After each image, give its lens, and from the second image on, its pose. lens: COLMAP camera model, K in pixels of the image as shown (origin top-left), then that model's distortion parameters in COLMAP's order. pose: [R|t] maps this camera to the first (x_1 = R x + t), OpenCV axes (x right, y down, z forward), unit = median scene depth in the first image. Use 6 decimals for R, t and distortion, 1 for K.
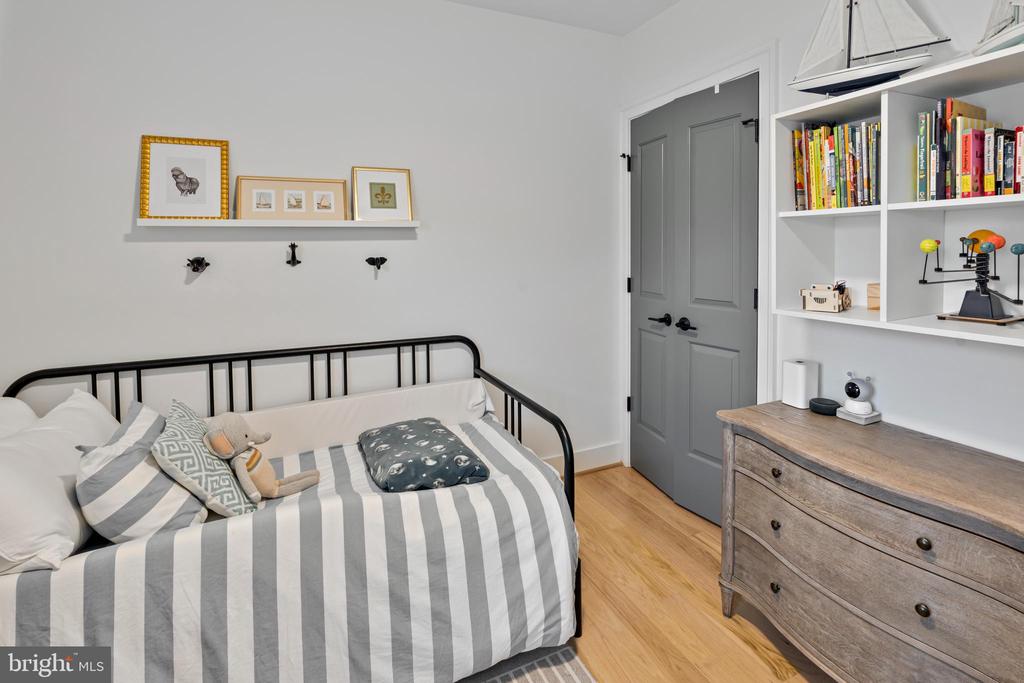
lens RADIAL K [[485.3, 0, 513.7], [0, 485.3, 256.6], [0, 0, 1]] dist [-0.002931, -0.000337]
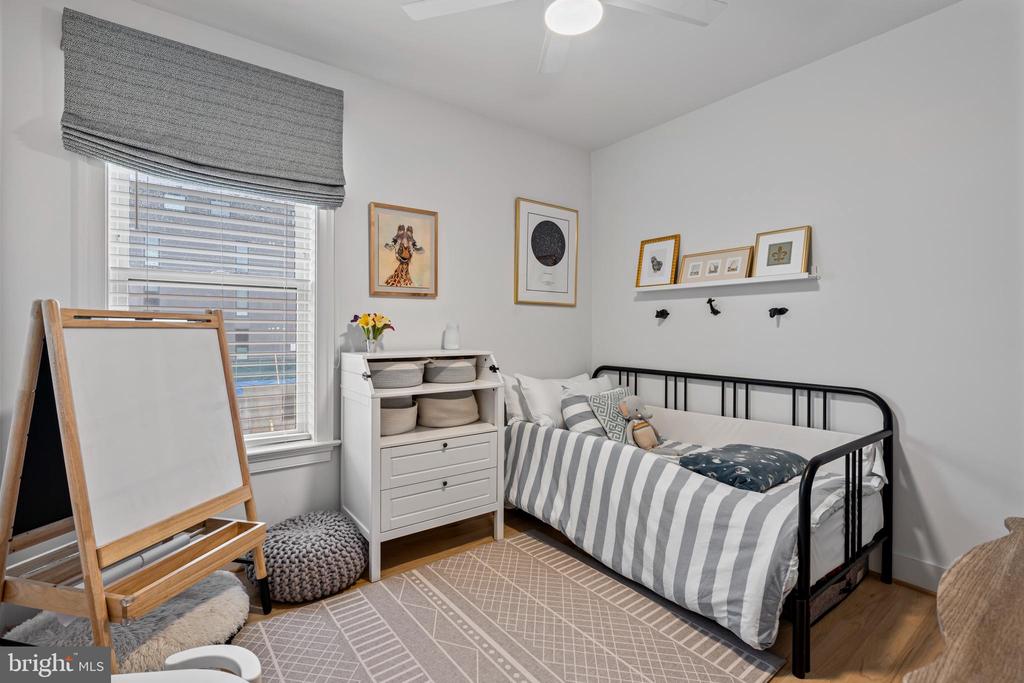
lens RADIAL K [[469.2, 0, 510.9], [0, 469.2, 316.8], [0, 0, 1]] dist [-0.003080, -0.000314]
pose [[0.213897, -0.014256, -0.976752, 0.763153], [-0.026952, 0.999427, -0.020489, 0.070964], [0.976484, 0.030708, 0.213390, 0.165998]]
